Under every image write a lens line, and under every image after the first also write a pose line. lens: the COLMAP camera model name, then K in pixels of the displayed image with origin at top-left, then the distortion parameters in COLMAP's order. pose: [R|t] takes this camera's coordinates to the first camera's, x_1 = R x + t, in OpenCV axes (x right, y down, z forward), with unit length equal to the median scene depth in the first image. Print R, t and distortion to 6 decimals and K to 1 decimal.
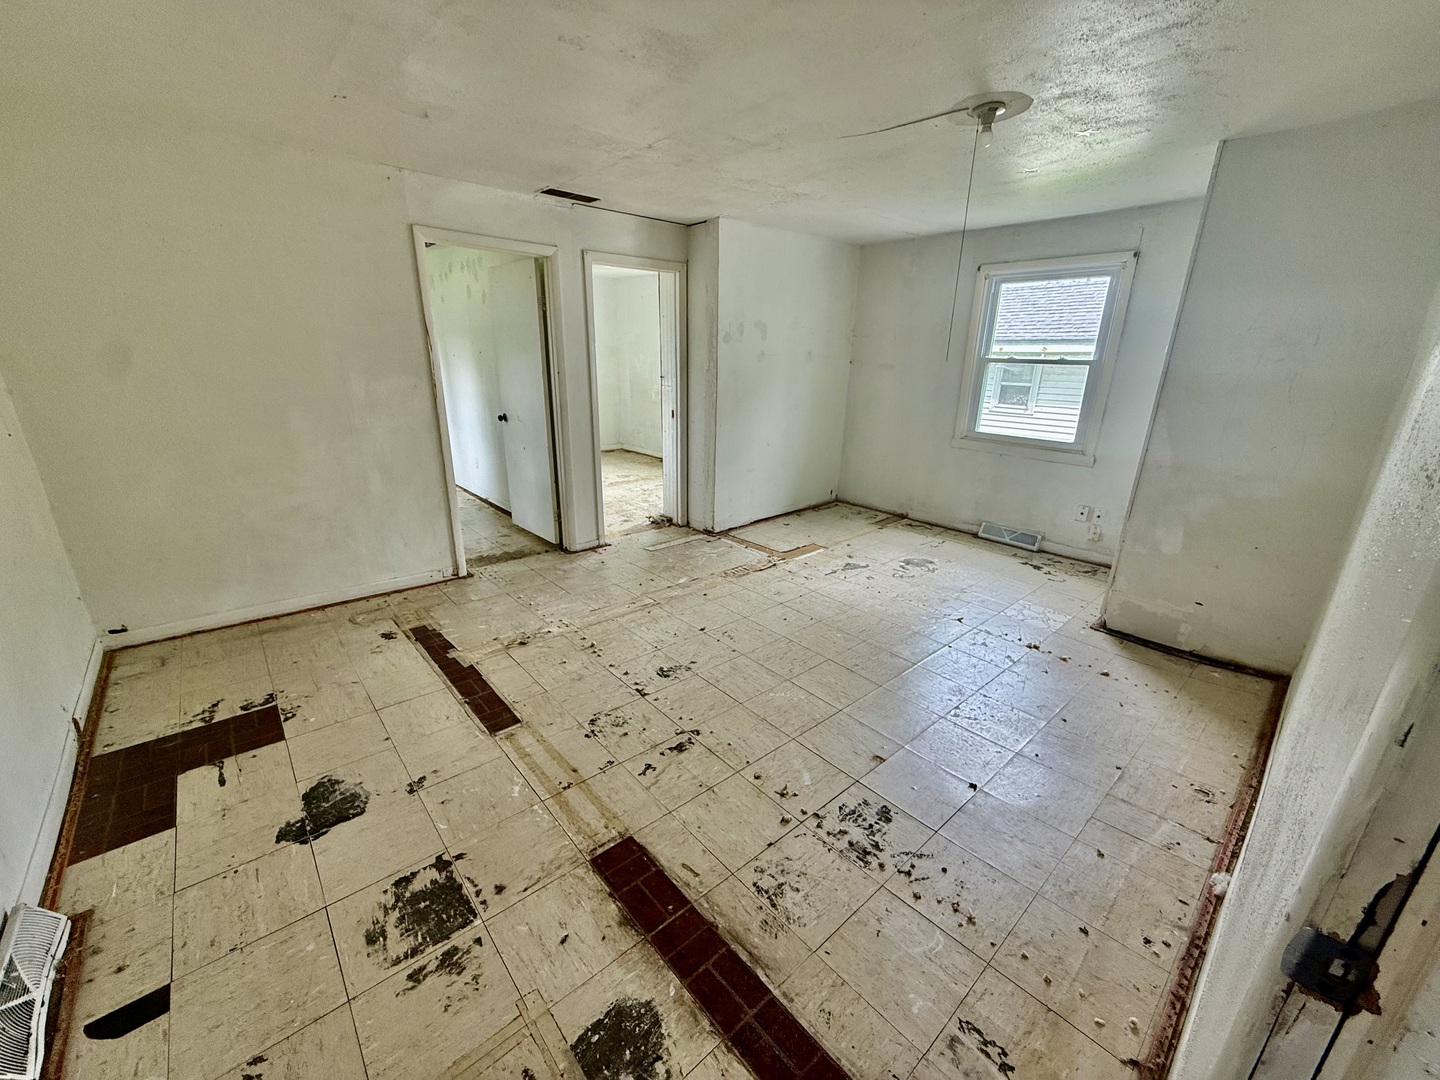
lens RADIAL K [[575.3, 0, 720.8], [0, 575.3, 540.8], [0, 0, 1]] dist [0.001692, -0.000010]
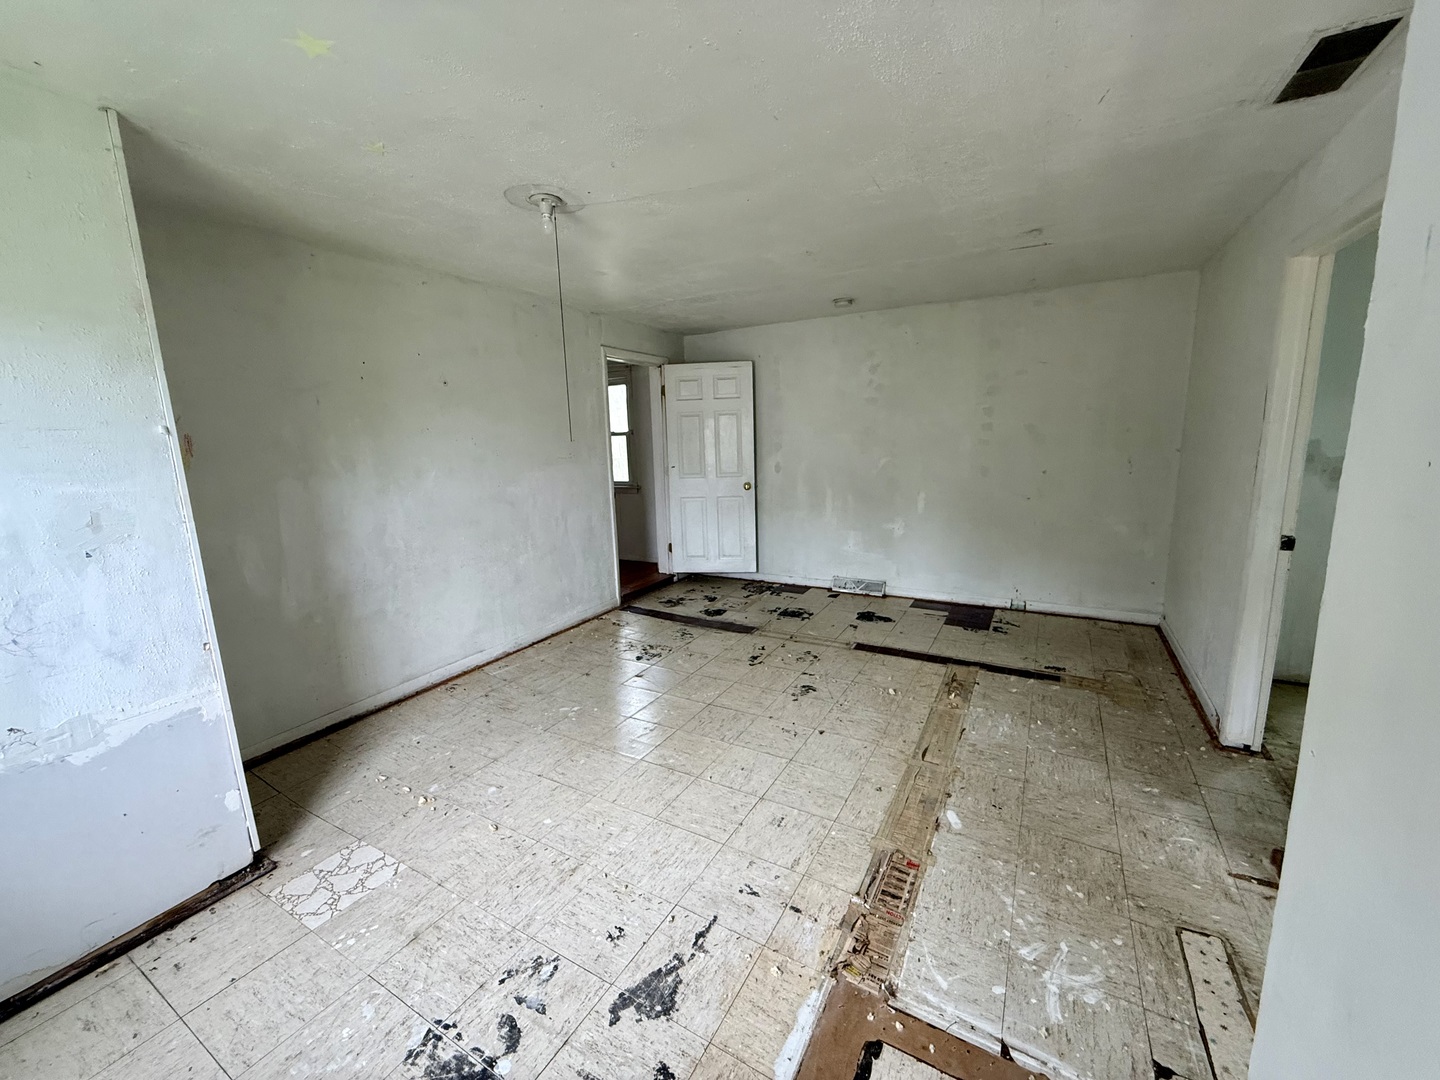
lens RADIAL K [[575.3, 0, 717.5], [0, 575.3, 541.2], [0, 0, 1]] dist [0.001692, -0.000010]
pose [[-0.948157, 0.069473, -0.310115, 0.439999], [-0.084588, 0.885446, 0.456980, -0.585658], [0.306338, 0.459521, -0.833665, 1.824593]]
